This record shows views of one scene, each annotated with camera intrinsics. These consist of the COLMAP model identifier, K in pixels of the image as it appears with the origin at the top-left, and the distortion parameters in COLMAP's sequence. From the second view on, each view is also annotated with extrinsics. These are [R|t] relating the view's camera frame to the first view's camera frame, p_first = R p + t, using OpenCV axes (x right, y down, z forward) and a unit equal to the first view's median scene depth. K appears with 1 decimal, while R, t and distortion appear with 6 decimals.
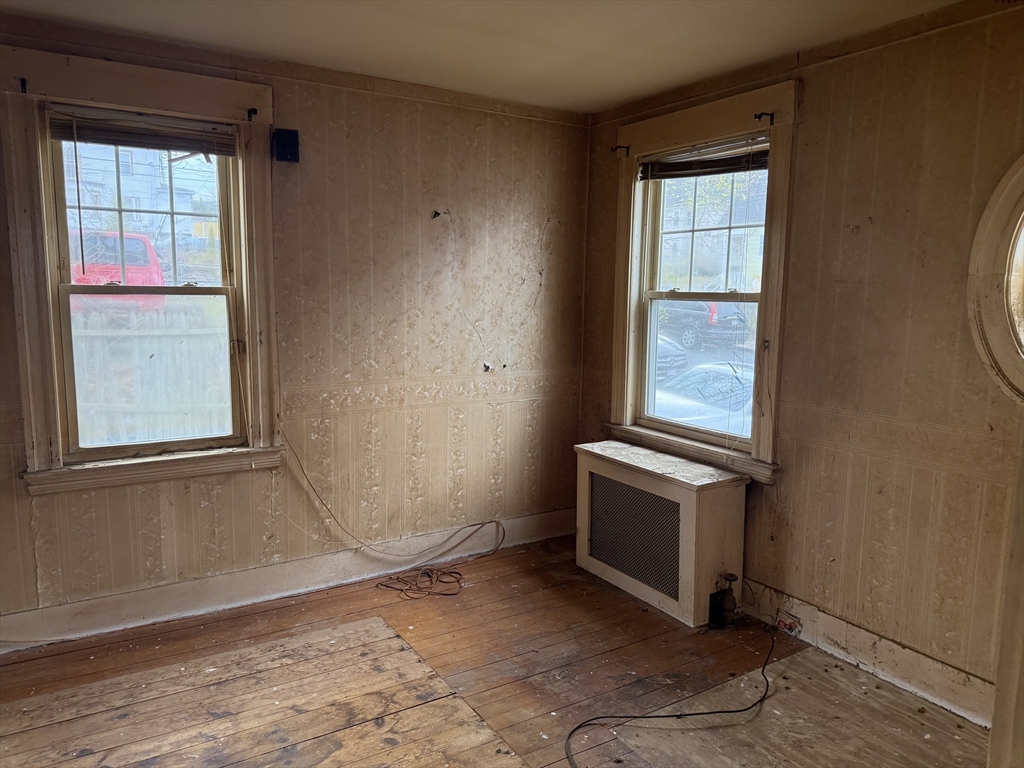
lens RADIAL K [[714.8, 0, 517.8], [0, 714.8, 376.3], [0, 0, 1]] dist [0.038071, -0.030480]
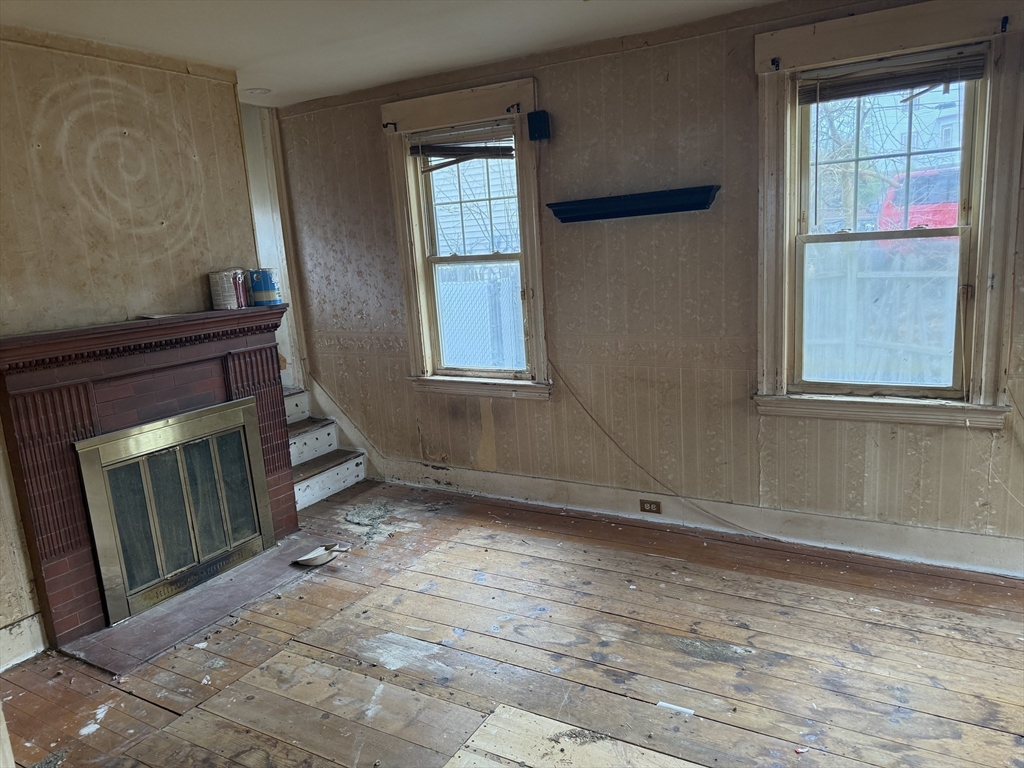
lens RADIAL K [[714.8, 0, 517.8], [0, 714.8, 376.3], [0, 0, 1]] dist [0.038071, -0.030480]
pose [[0.493566, 0.115061, -0.862064, 0.150118], [-0.044342, 0.993250, 0.107183, -0.008569], [0.868577, -0.014677, 0.495336, 0.051123]]
